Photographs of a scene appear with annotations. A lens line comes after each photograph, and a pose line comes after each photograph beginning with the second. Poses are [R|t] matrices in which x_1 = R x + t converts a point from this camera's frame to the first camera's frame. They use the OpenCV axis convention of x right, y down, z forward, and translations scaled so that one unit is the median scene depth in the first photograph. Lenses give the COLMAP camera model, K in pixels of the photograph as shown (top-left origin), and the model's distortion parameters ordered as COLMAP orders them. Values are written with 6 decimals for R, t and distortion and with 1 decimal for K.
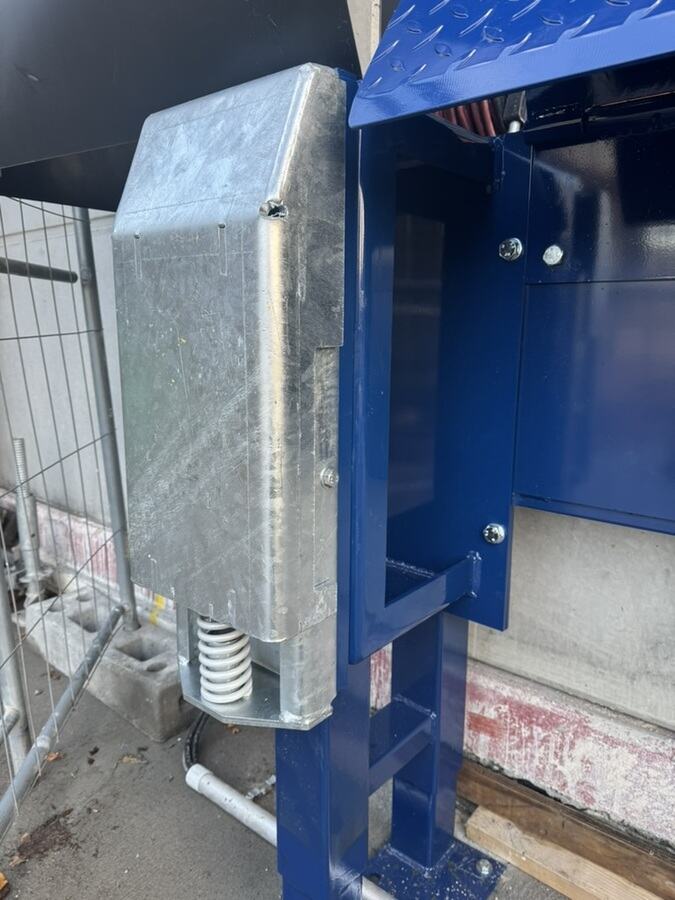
lens RADIAL K [[638.2, 0, 350.6], [0, 638.2, 450.9], [0, 0, 1]] dist [0.076393, -0.109439]
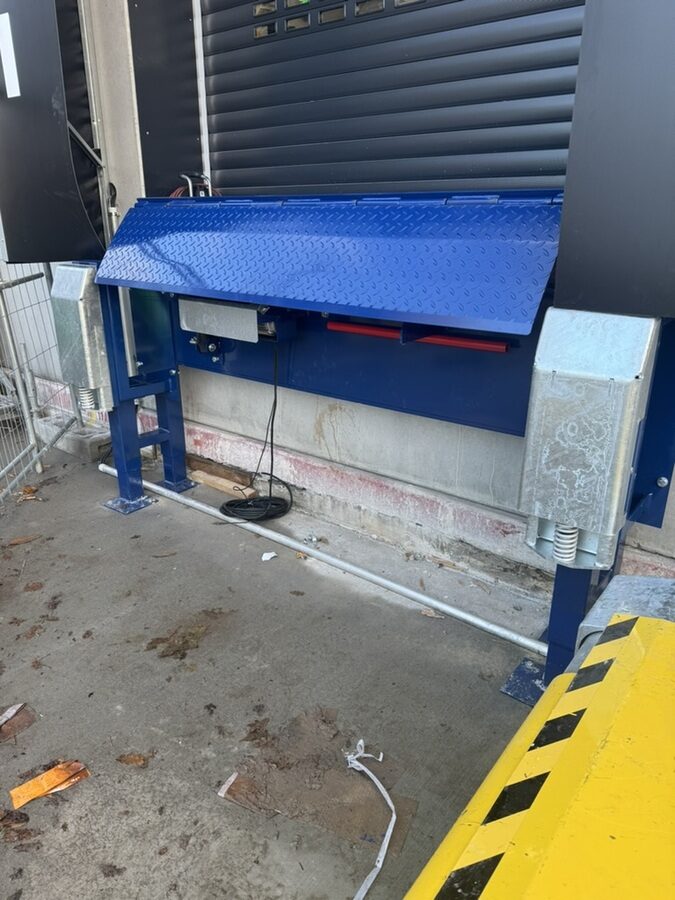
lens RADIAL K [[638.2, 0, 350.6], [0, 638.2, 450.9], [0, 0, 1]] dist [0.076393, -0.109439]
pose [[0.999845, -0.009450, 0.014826, 0.904624], [0.007038, 0.987880, 0.155060, 0.014383], [-0.016112, -0.154932, 0.987794, -1.998816]]
